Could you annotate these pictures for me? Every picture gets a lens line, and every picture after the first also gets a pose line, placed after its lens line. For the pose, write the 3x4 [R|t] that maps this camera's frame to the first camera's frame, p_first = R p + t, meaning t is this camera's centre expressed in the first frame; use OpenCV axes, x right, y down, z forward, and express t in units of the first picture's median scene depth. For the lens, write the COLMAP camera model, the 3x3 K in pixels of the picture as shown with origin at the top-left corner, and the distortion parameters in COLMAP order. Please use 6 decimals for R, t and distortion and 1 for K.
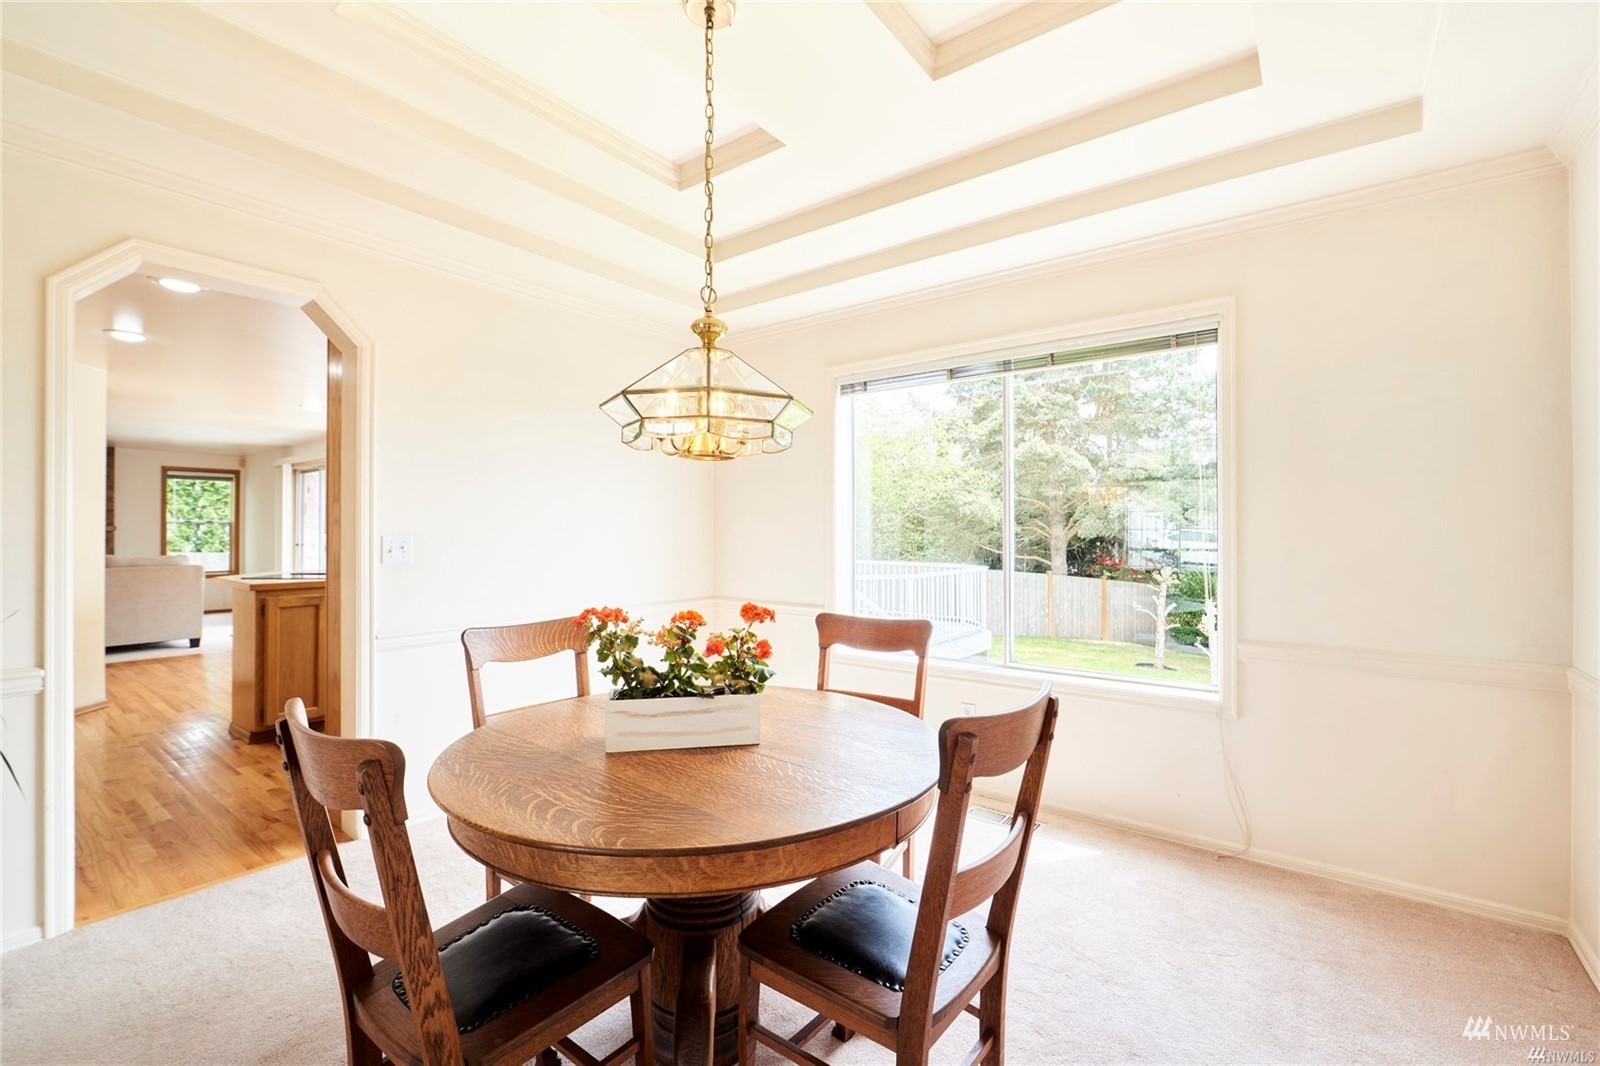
lens RADIAL K [[687.8, 0, 800.0], [0, 687.8, 533.0], [0, 0, 1]] dist [-0.011869, 0.000868]
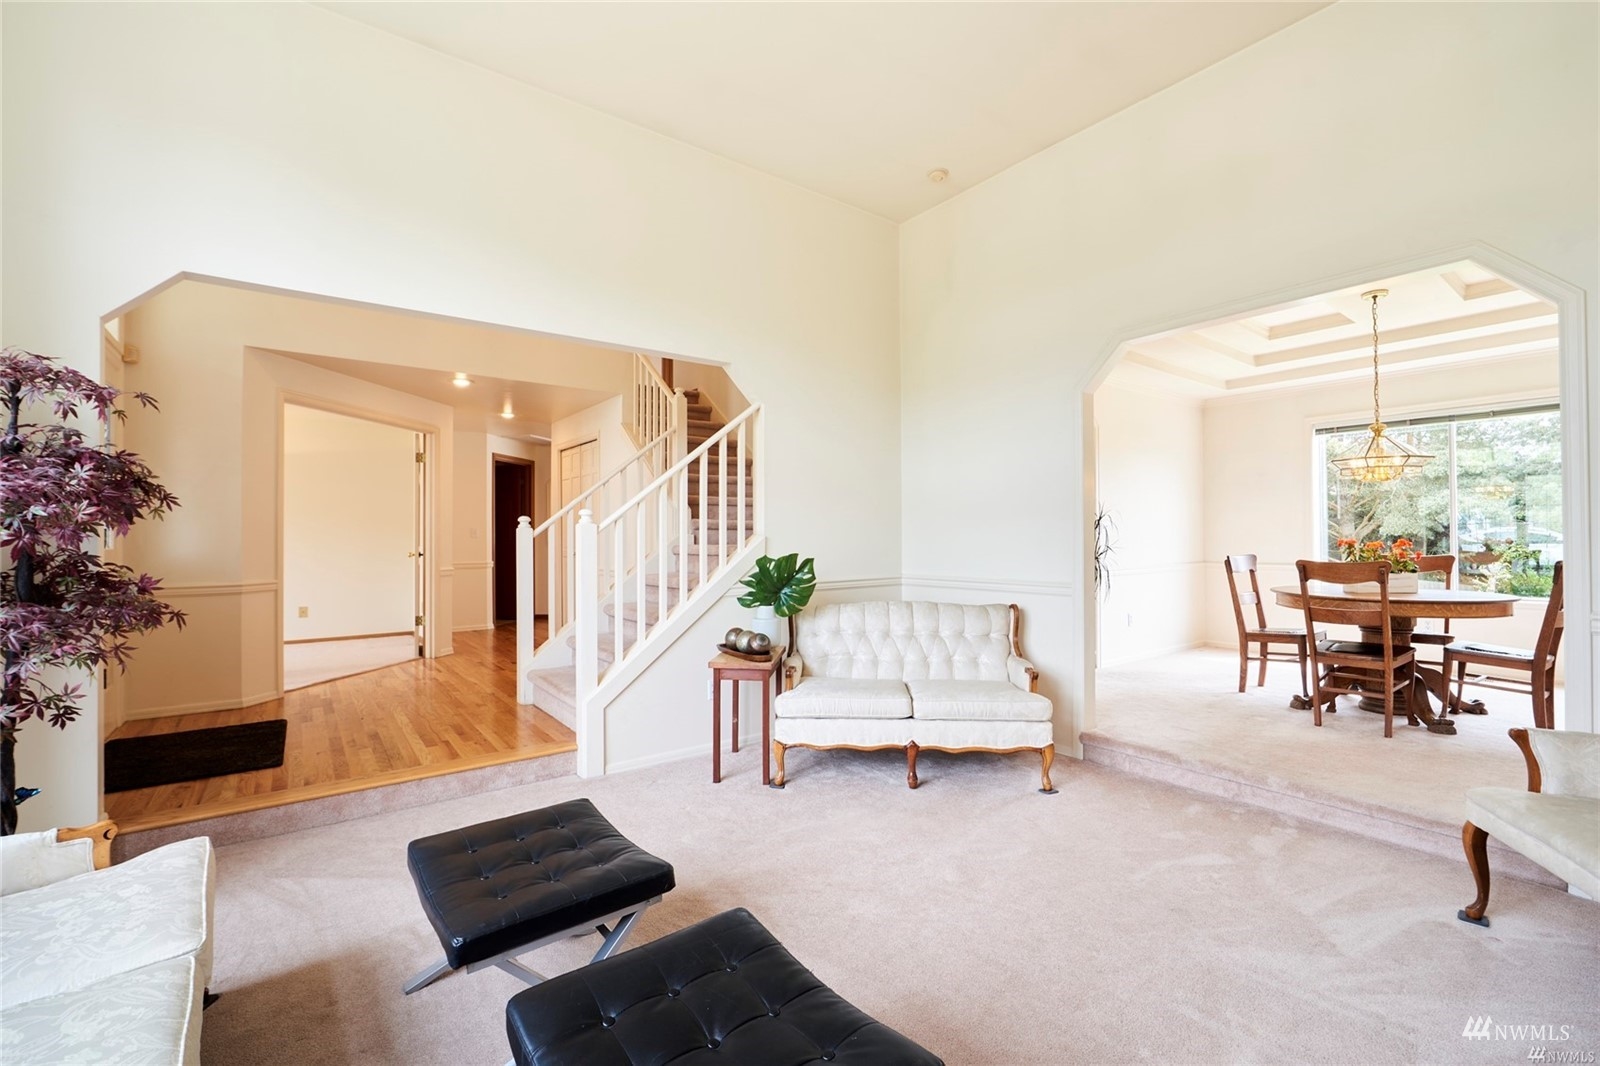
lens RADIAL K [[687.8, 0, 800.0], [0, 687.8, 533.0], [0, 0, 1]] dist [-0.011869, 0.000868]
pose [[0.964589, -0.008693, -0.263613, -0.941070], [0.005838, 0.999916, -0.011614, 0.059905], [0.263691, 0.009664, 0.964559, -1.197881]]
